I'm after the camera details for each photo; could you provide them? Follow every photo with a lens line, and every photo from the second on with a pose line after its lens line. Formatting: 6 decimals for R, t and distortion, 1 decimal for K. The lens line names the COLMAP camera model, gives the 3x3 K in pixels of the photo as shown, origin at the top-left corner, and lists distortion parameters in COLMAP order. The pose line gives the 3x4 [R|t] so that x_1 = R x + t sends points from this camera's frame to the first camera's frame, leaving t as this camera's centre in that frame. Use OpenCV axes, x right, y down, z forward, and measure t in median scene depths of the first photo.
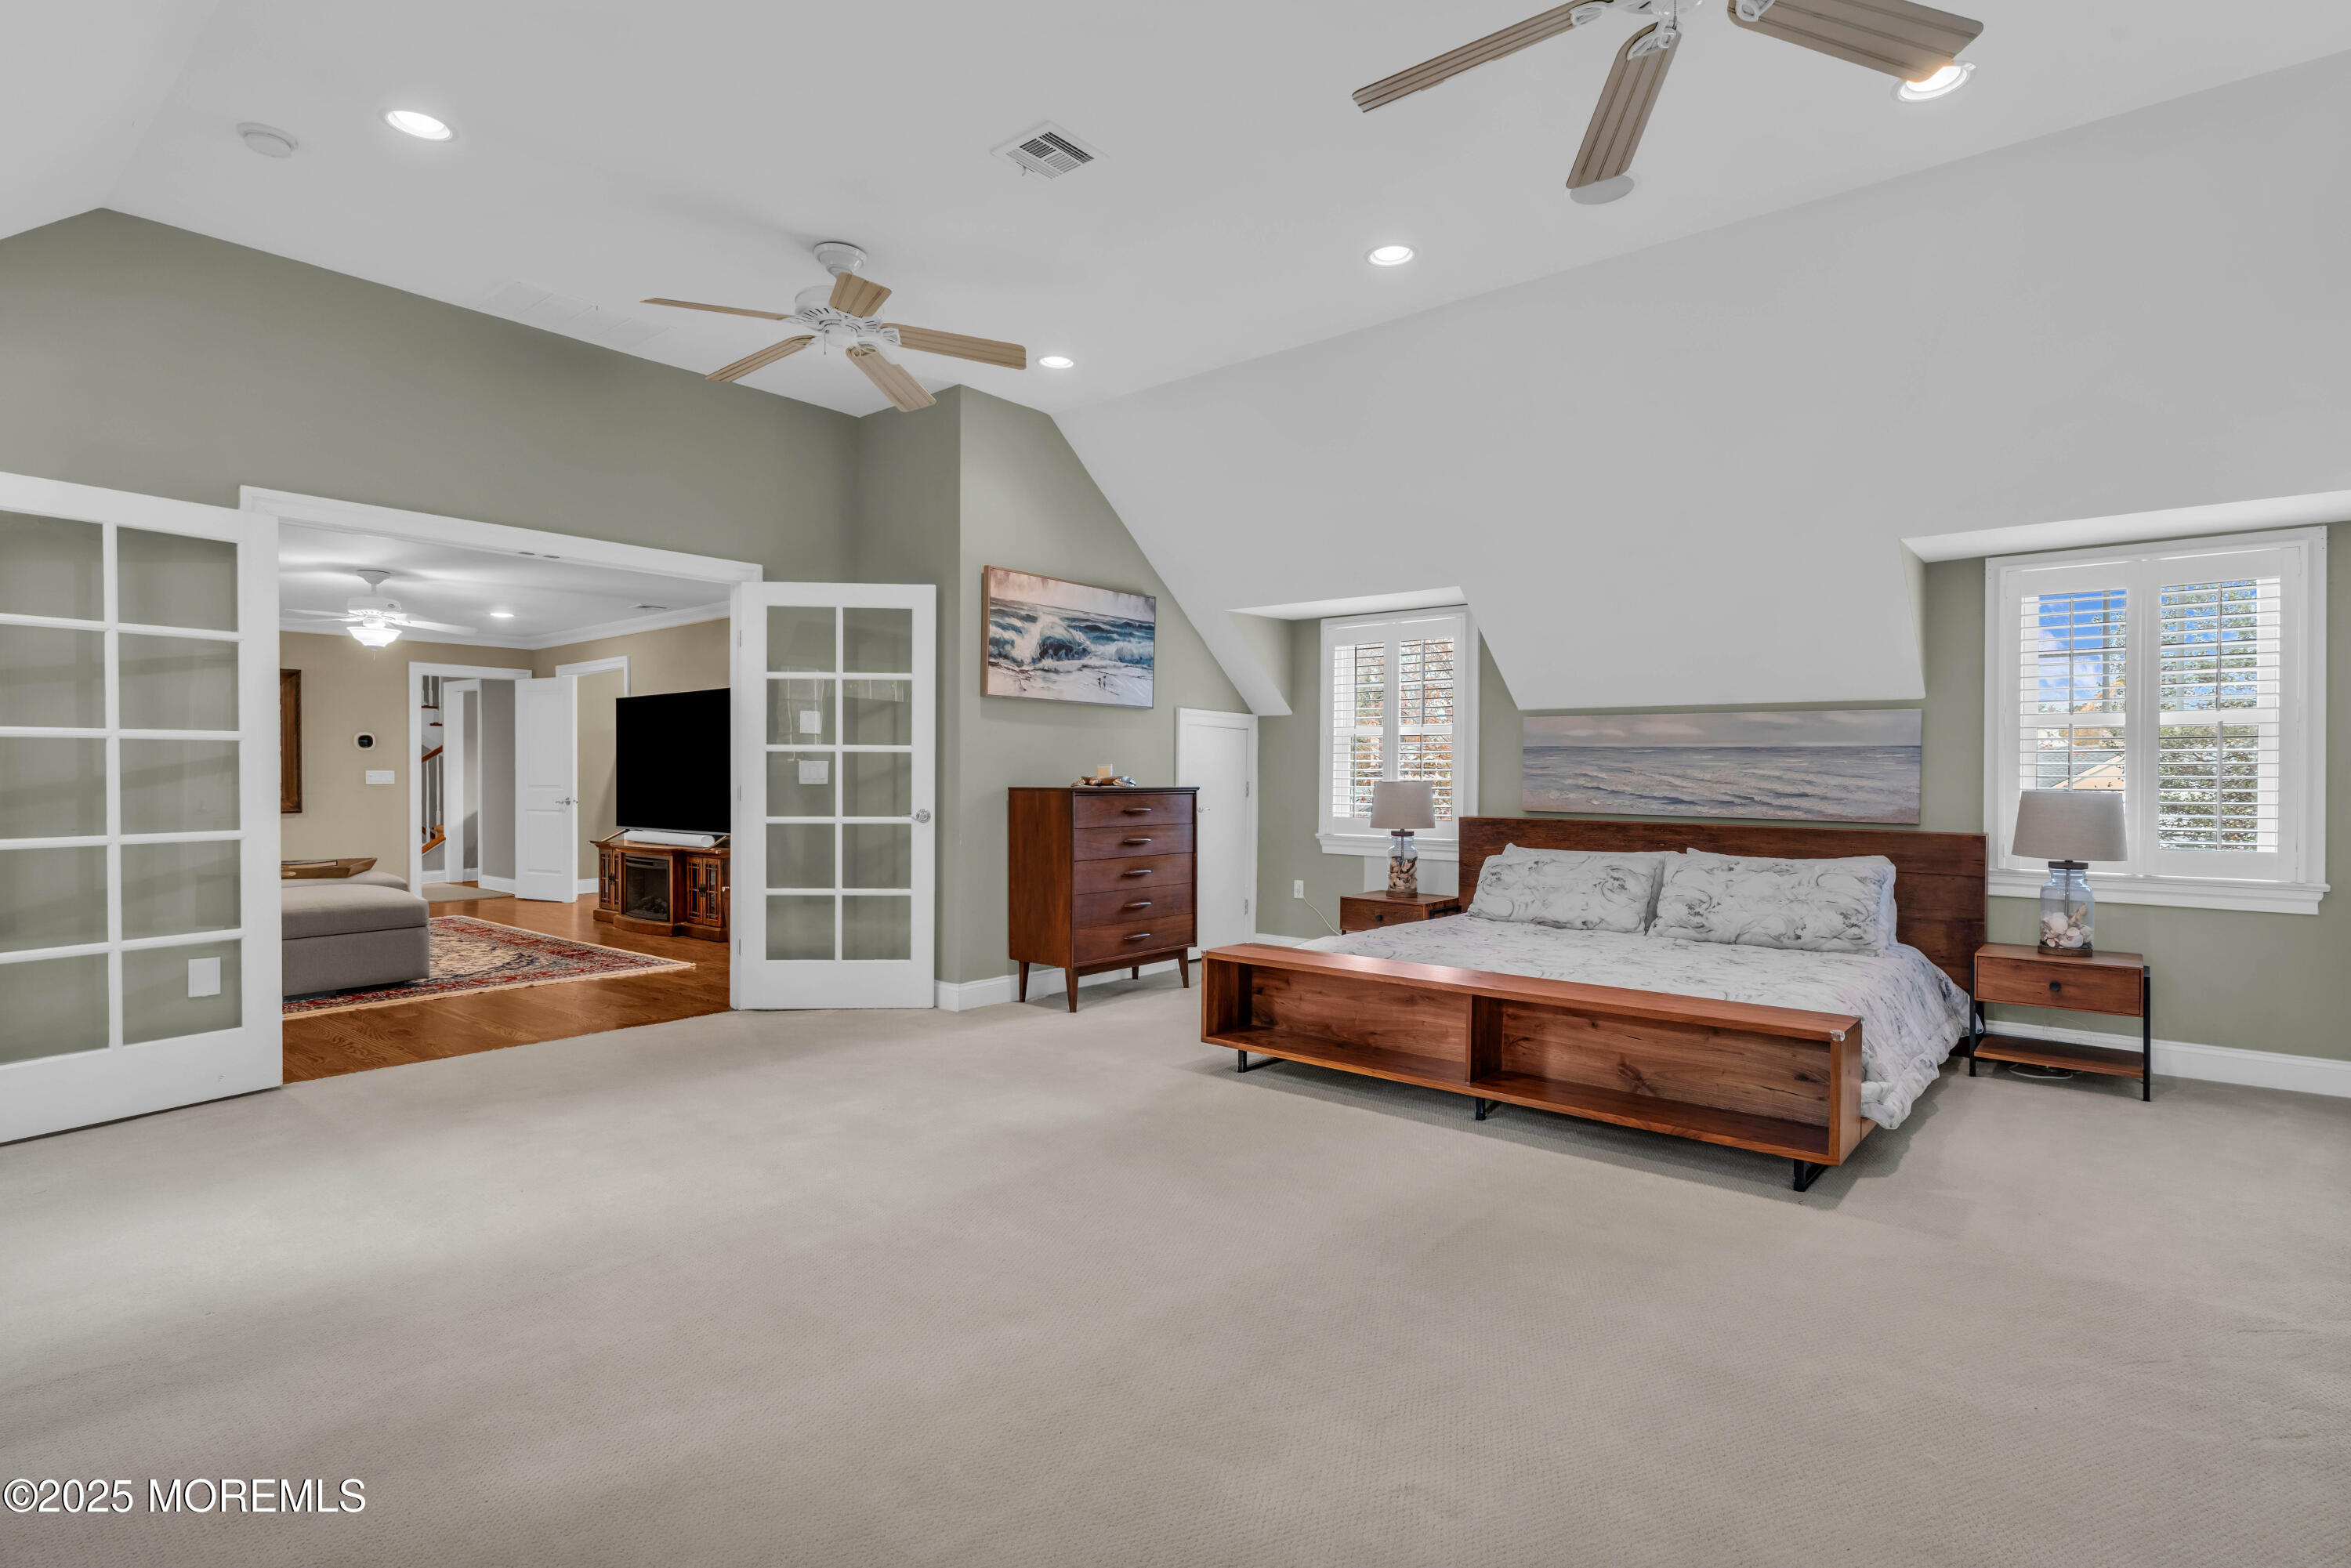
lens RADIAL K [[1167.6, 0, 1175.5], [0, 1167.6, 784.0], [0, 0, 1]] dist [0.000394, 0.000197]
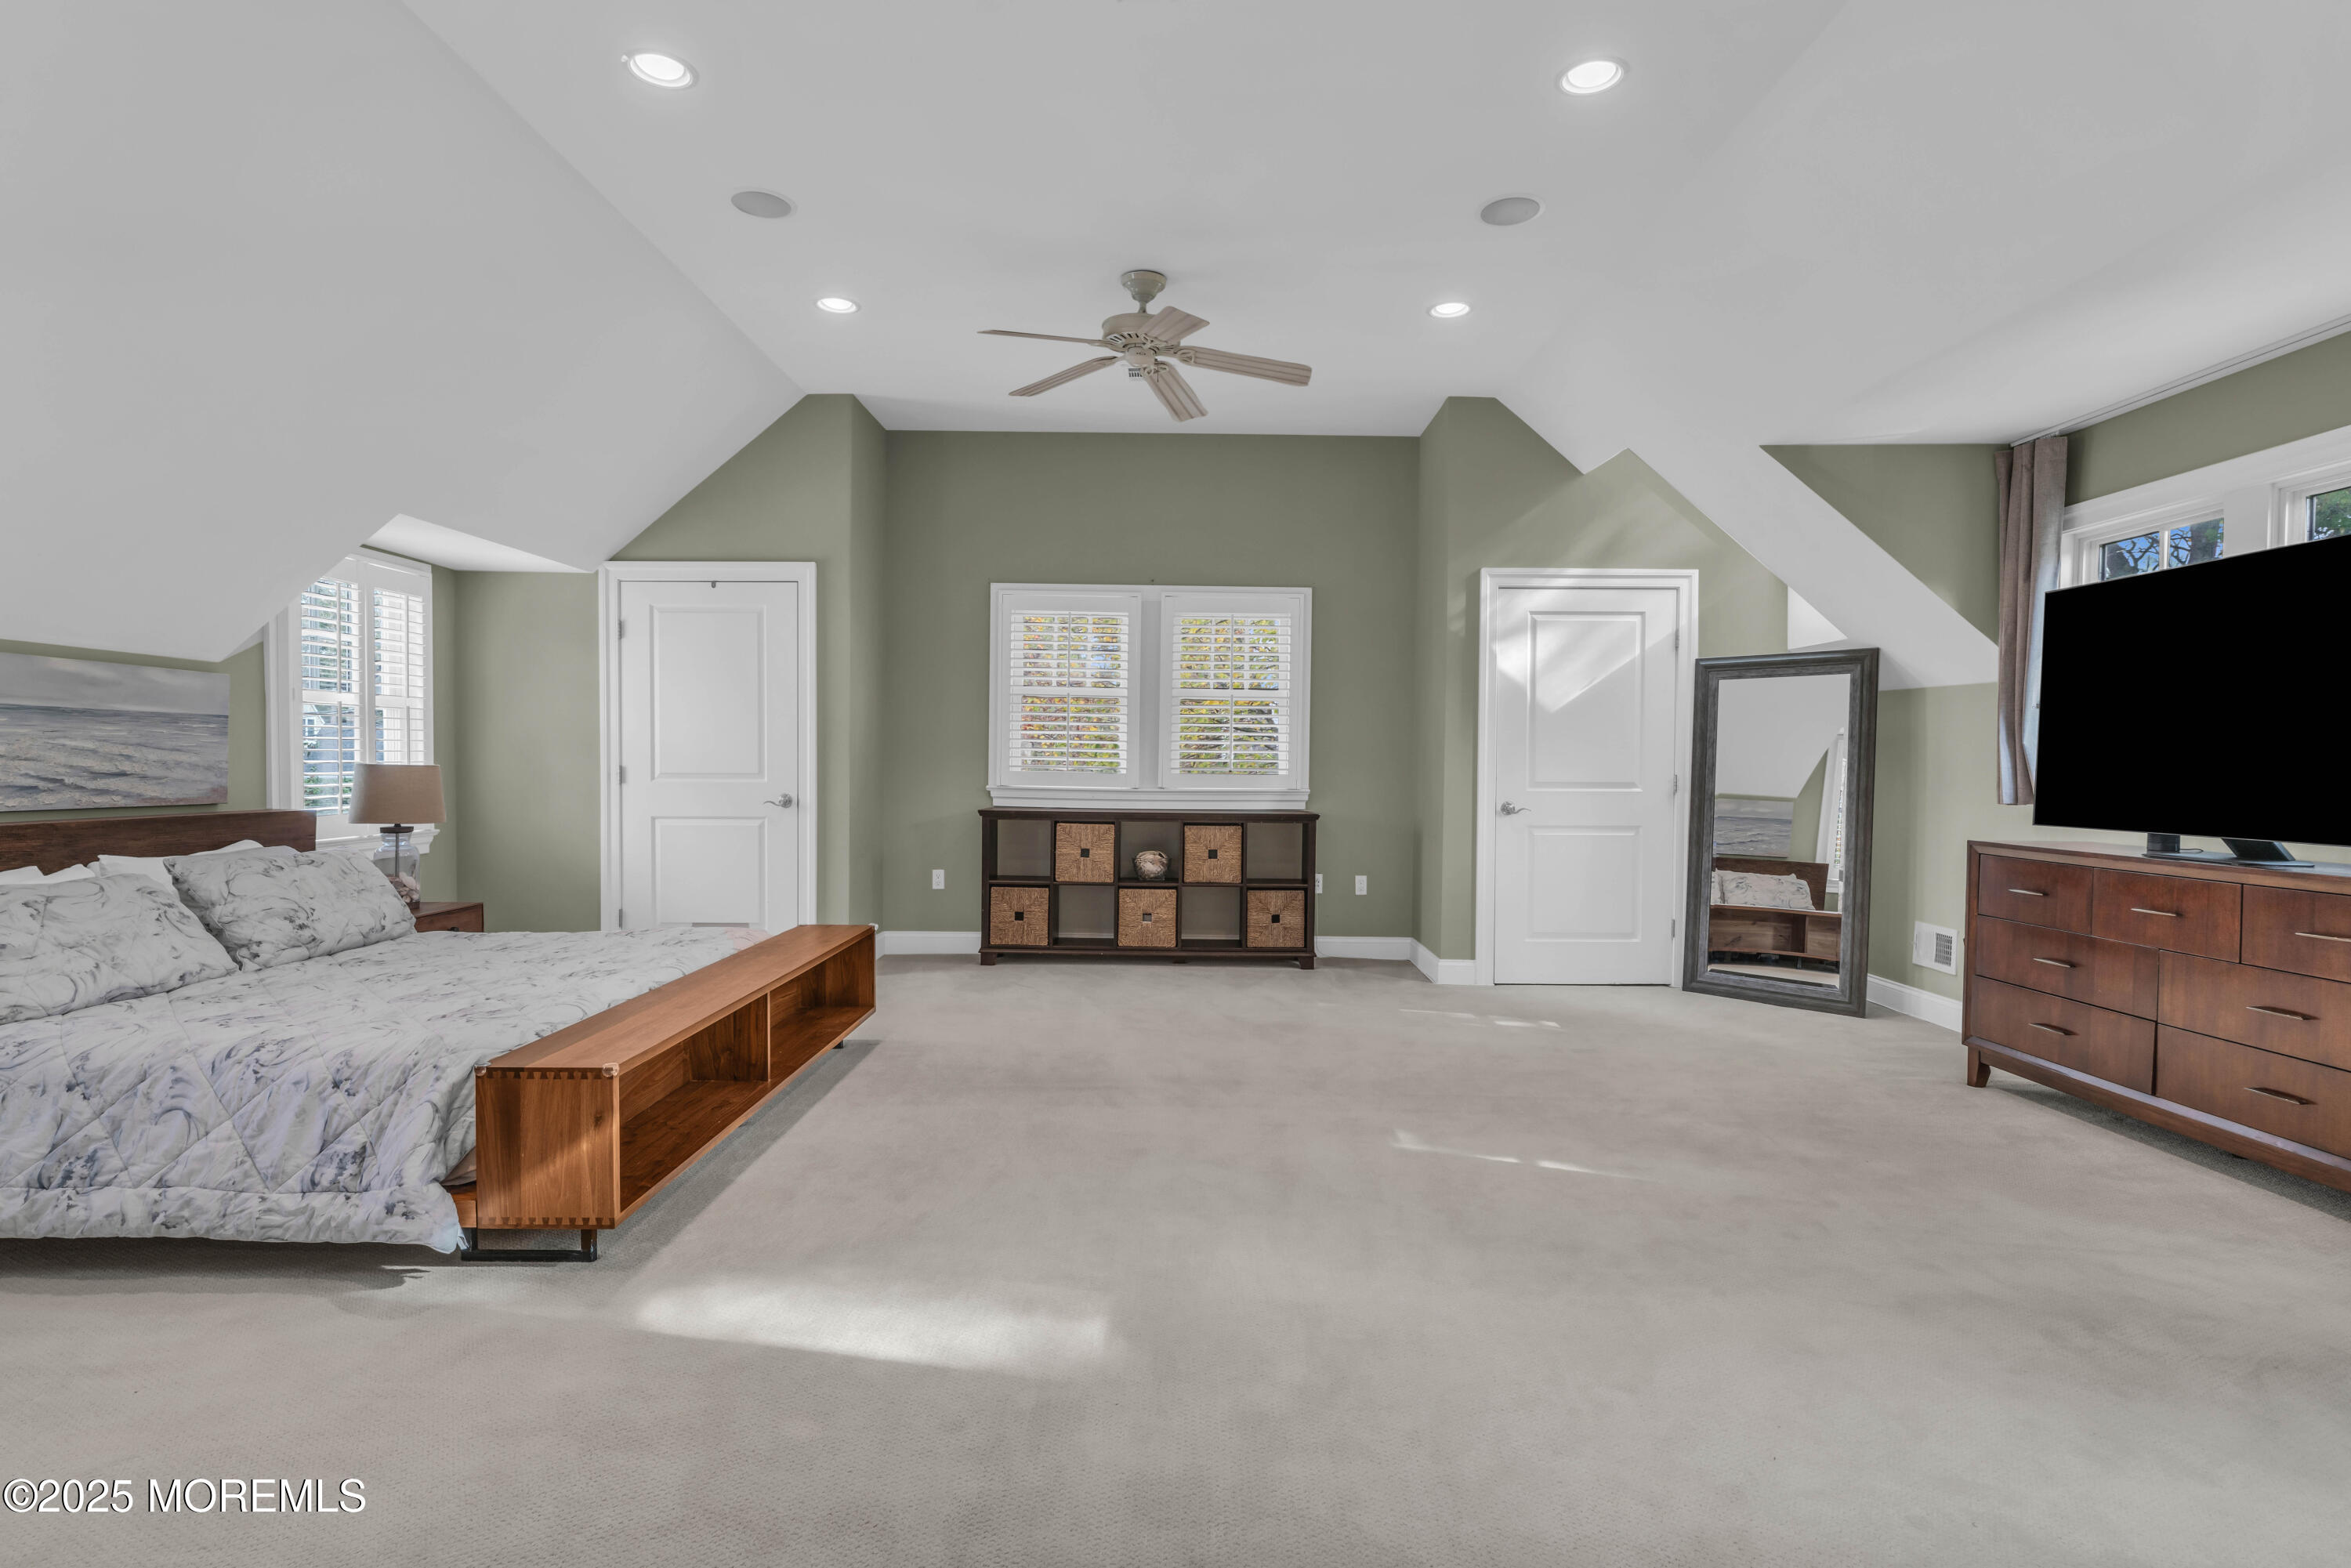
lens RADIAL K [[1167.6, 0, 1175.5], [0, 1167.6, 784.0], [0, 0, 1]] dist [0.000394, 0.000197]
pose [[-0.639061, -0.026896, 0.768686, -0.488254], [-0.004232, 0.999496, 0.031454, -0.011005], [-0.769145, 0.016848, -0.638852, 0.964685]]
